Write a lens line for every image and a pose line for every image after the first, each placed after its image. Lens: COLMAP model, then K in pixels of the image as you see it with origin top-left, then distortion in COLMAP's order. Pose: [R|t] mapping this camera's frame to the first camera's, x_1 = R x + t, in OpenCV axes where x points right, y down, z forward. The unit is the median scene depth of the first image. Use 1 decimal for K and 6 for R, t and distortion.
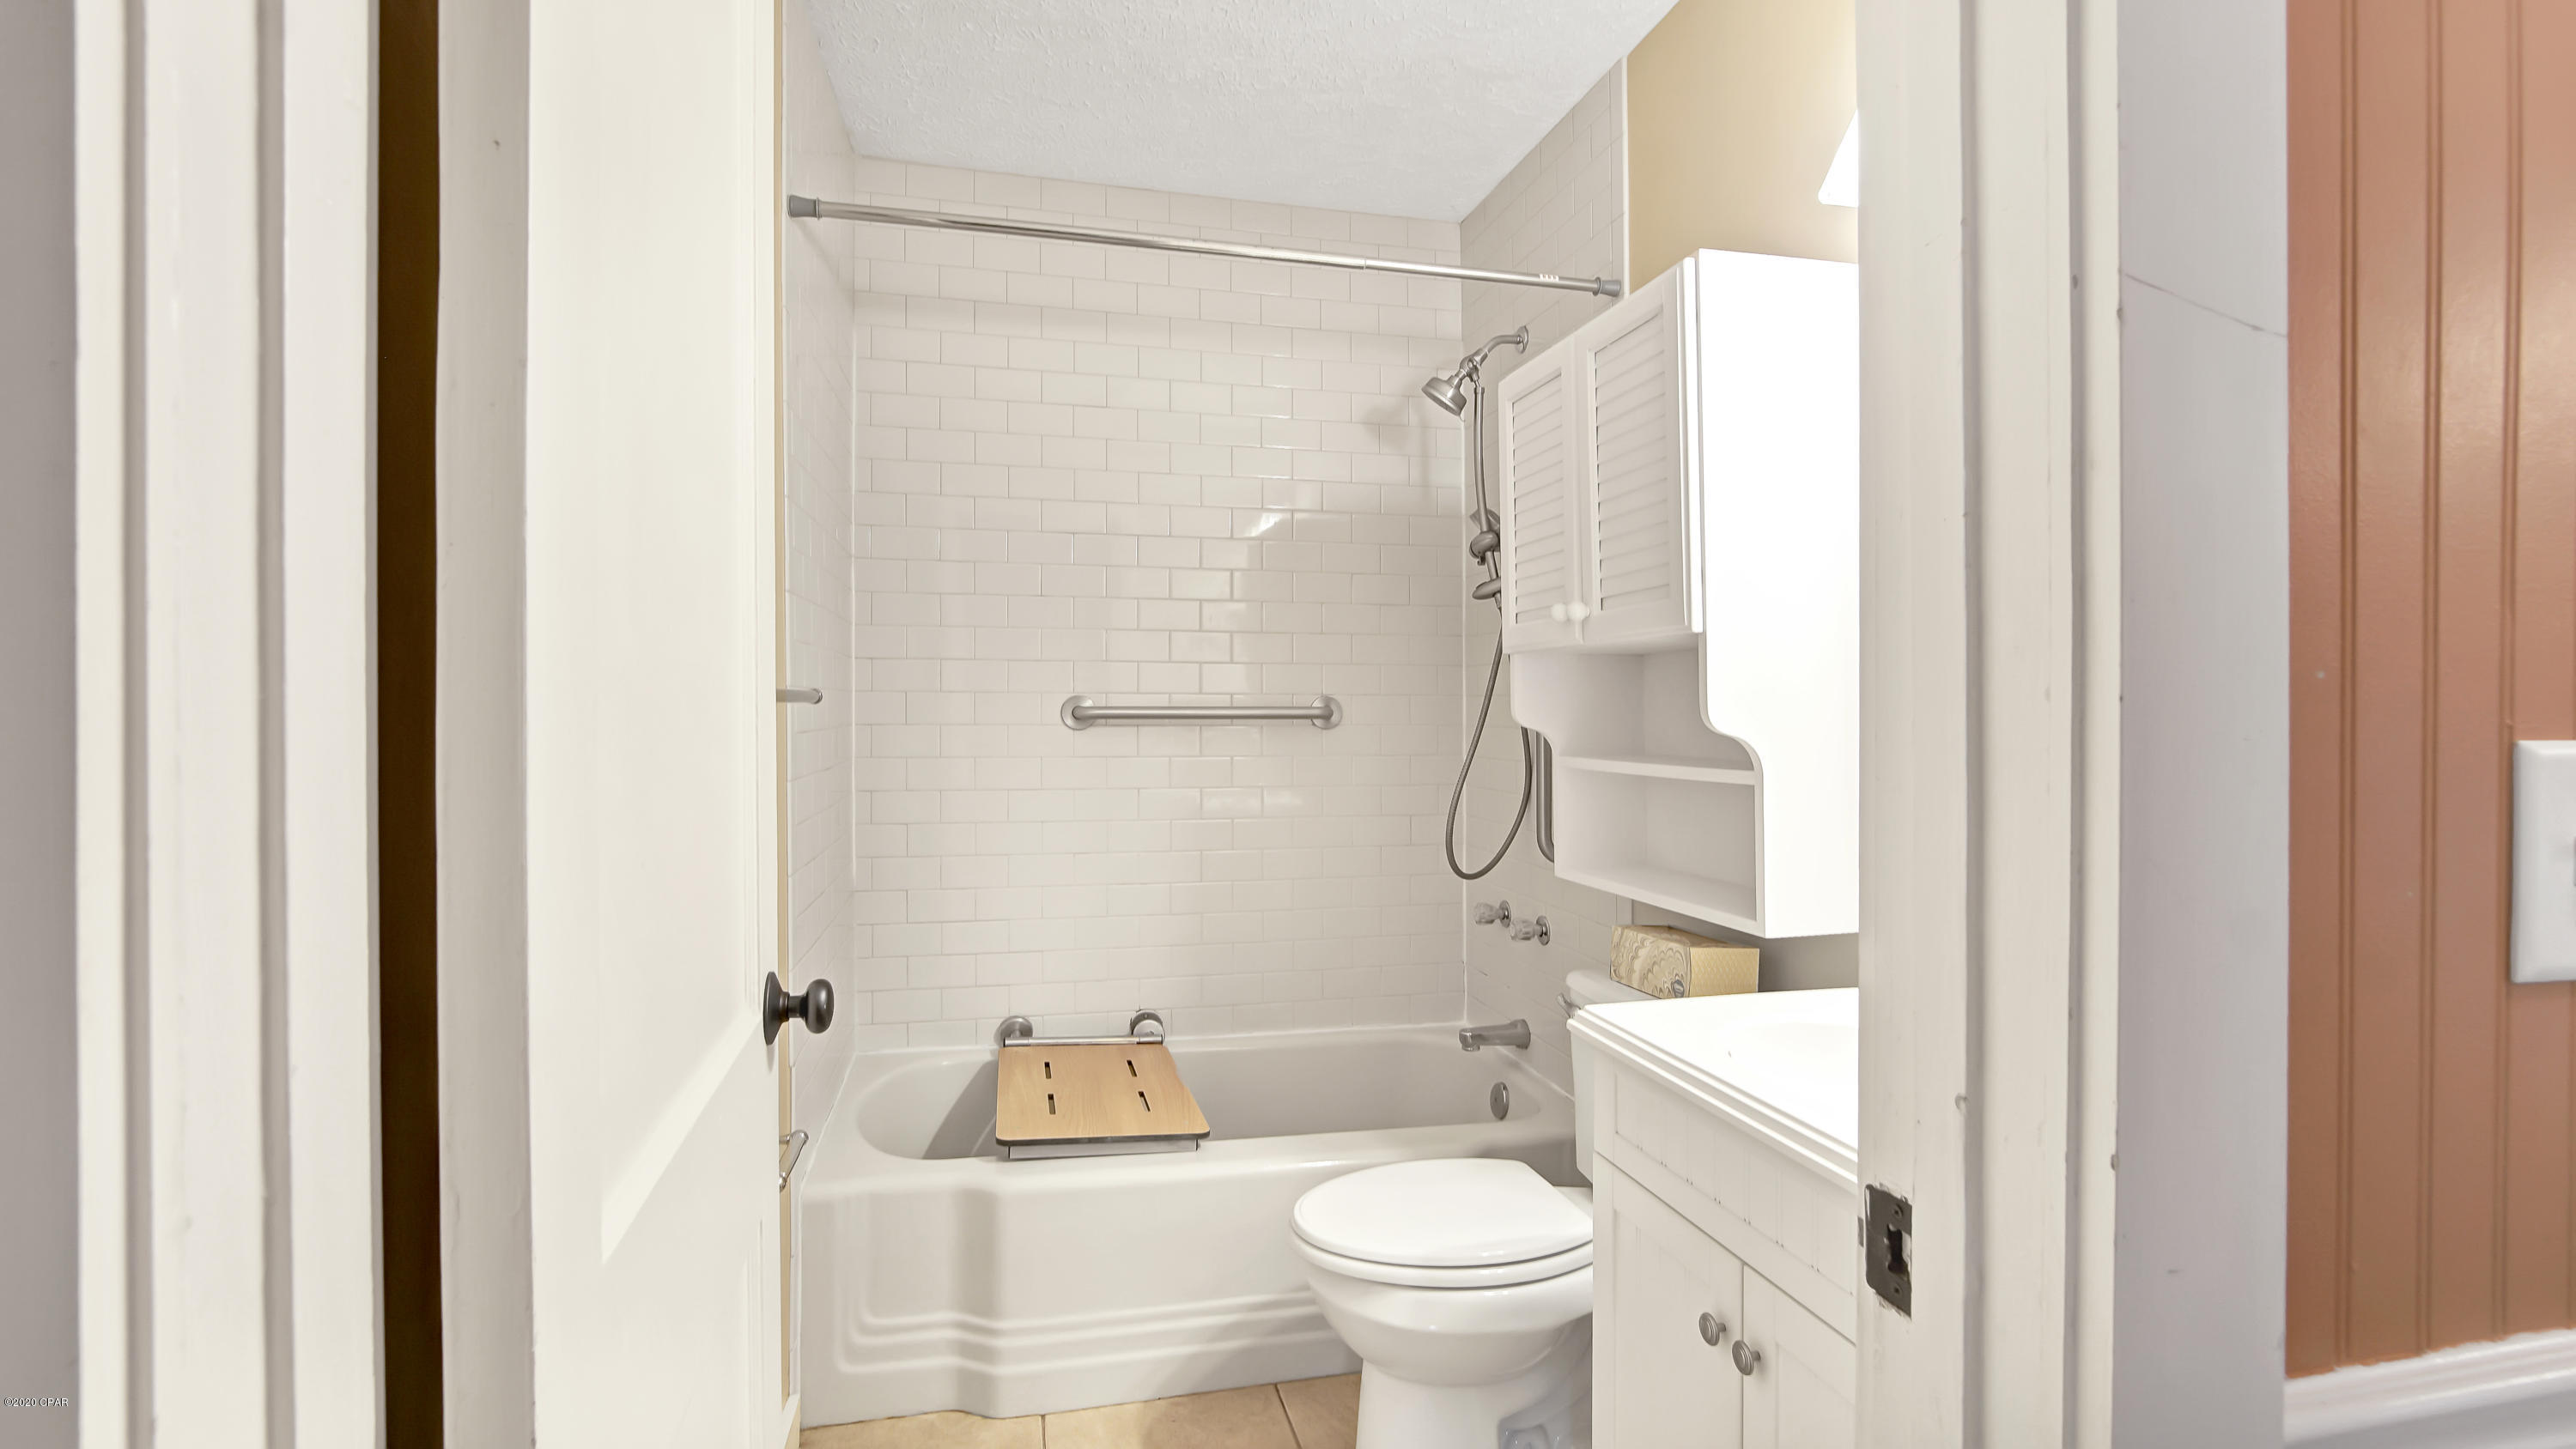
lens RADIAL K [[1162.3, 0, 1288.0], [0, 1162.3, 724.5], [0, 0, 1]] dist [-0.013273, 0.001370]
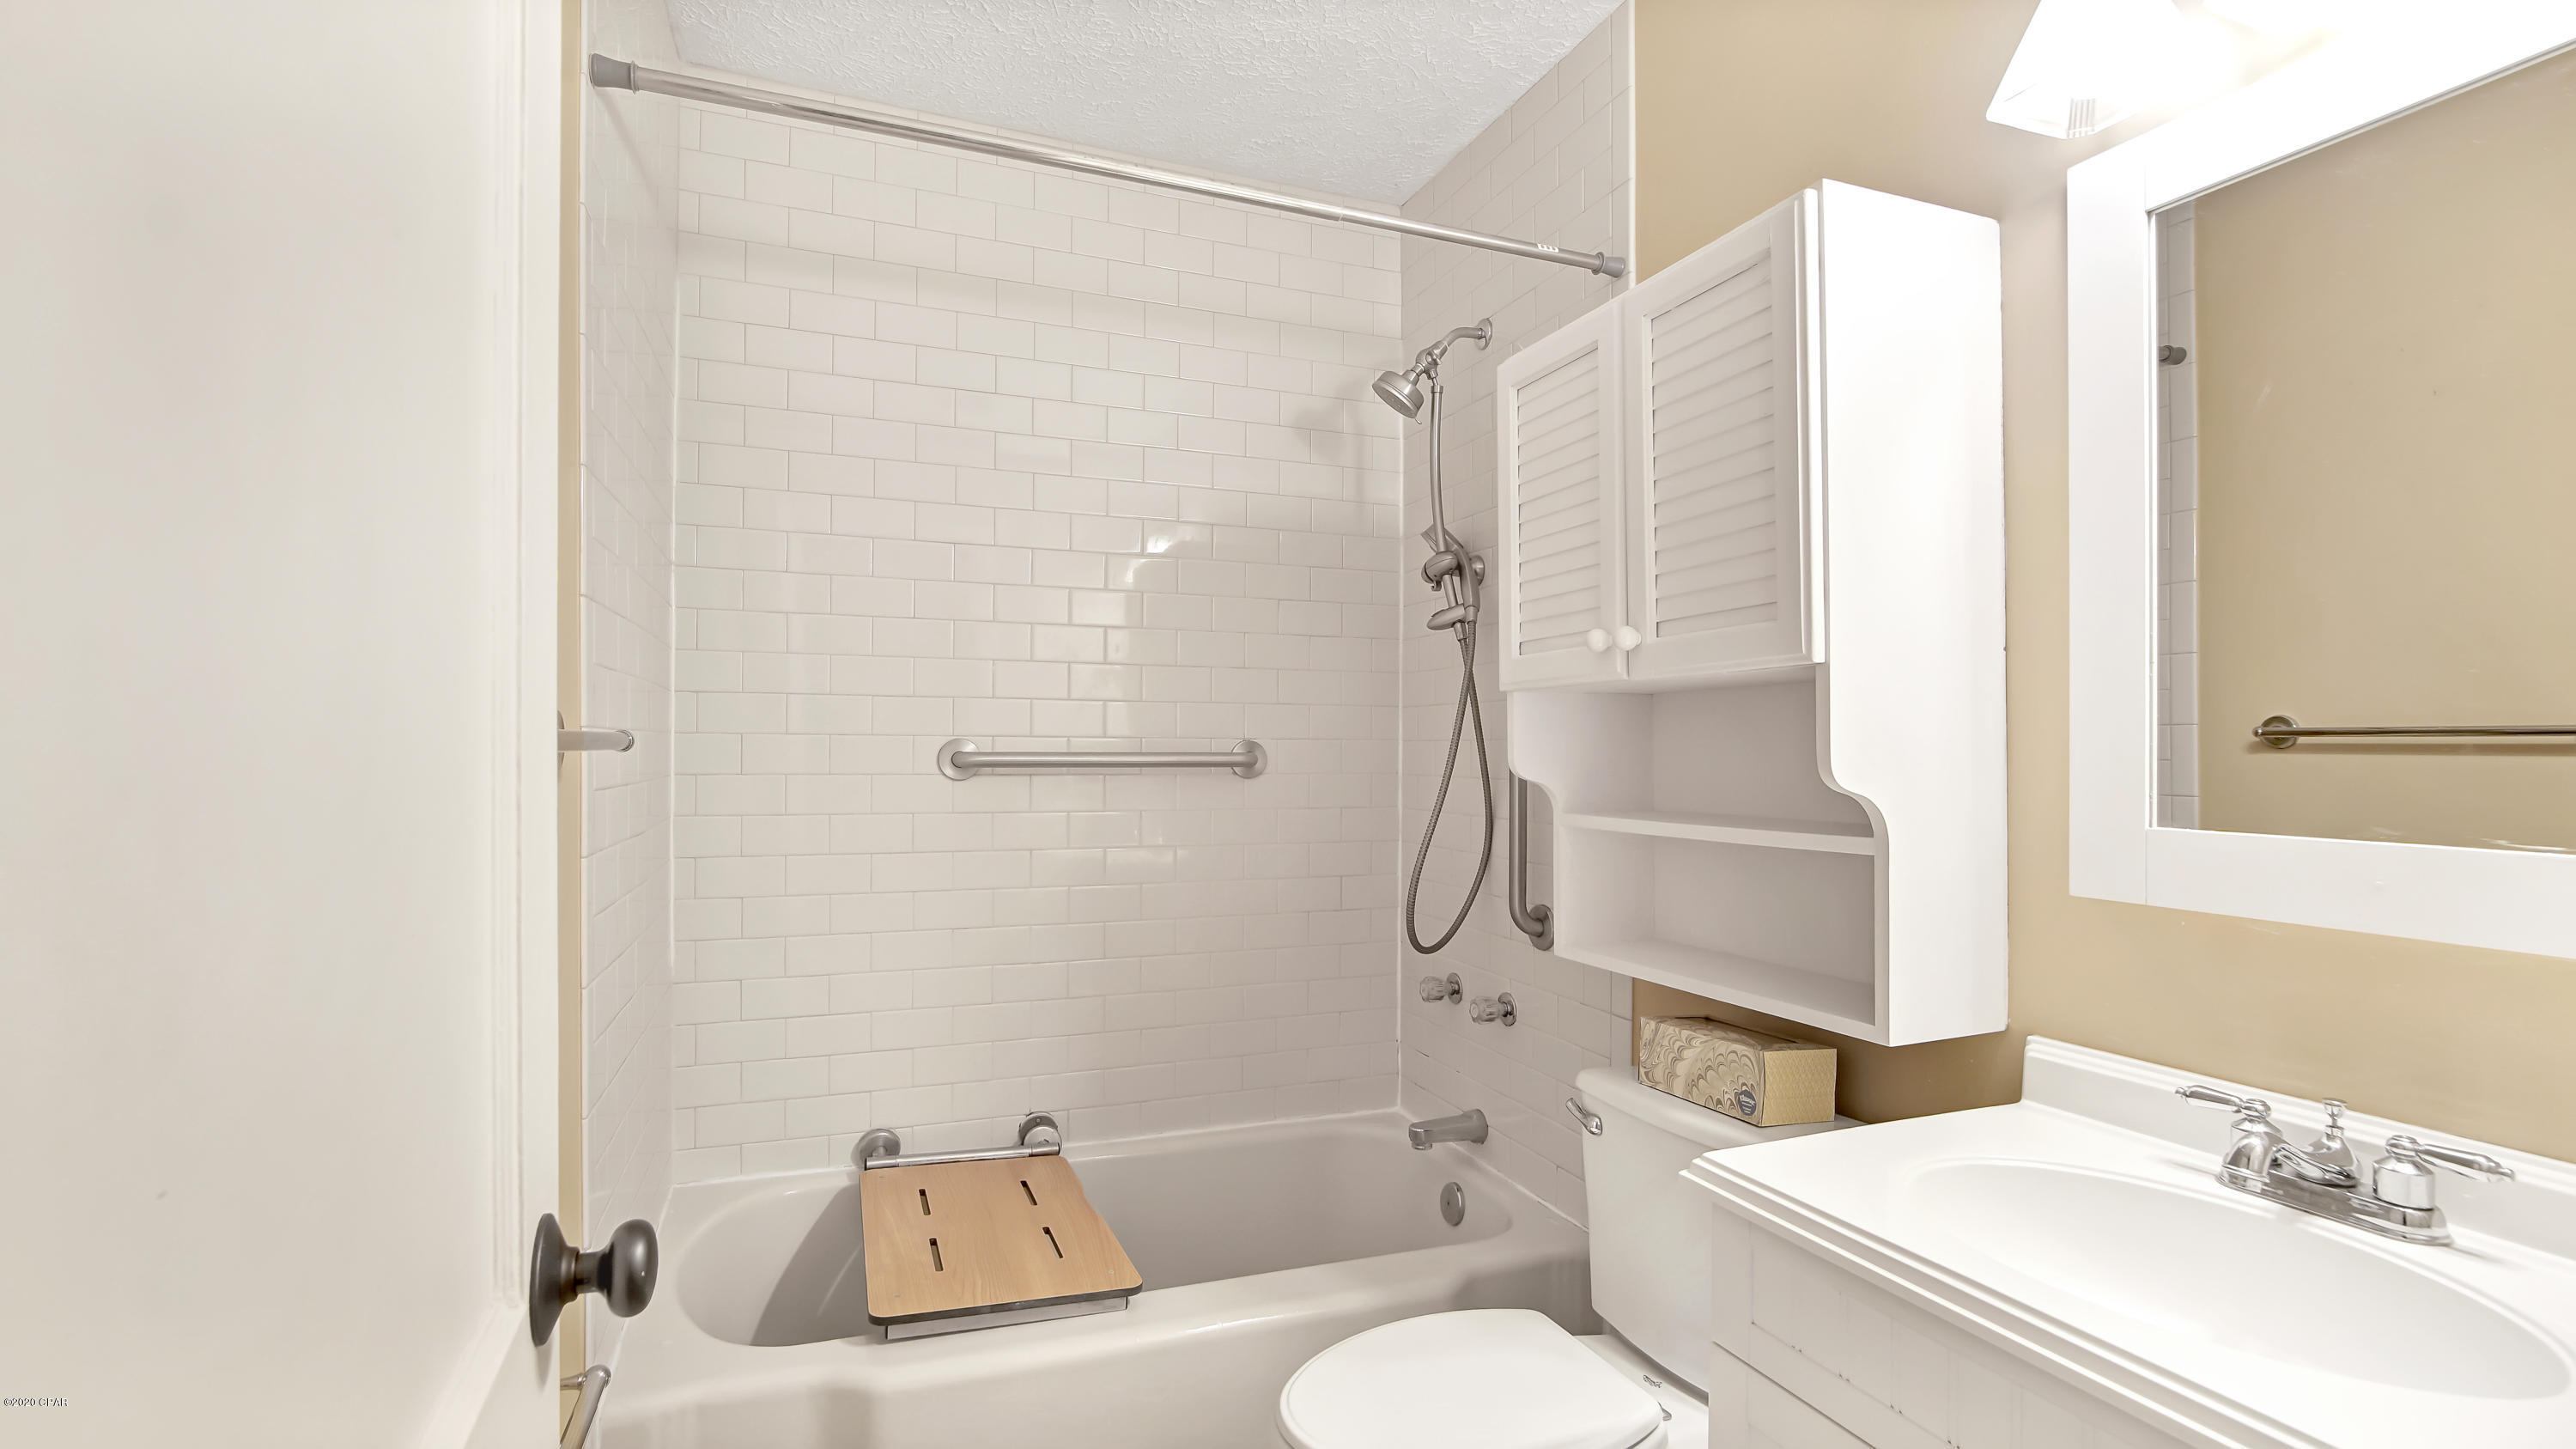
lens RADIAL K [[1171.1, 0, 1285.4], [0, 1171.1, 753.5], [0, 0, 1]] dist [-0.014181, 0.000046]
pose [[0.991239, 0.001399, 0.132073, -0.064170], [0.000145, 0.999932, -0.011682, -0.005120], [-0.132081, 0.011599, 0.991171, 0.153109]]
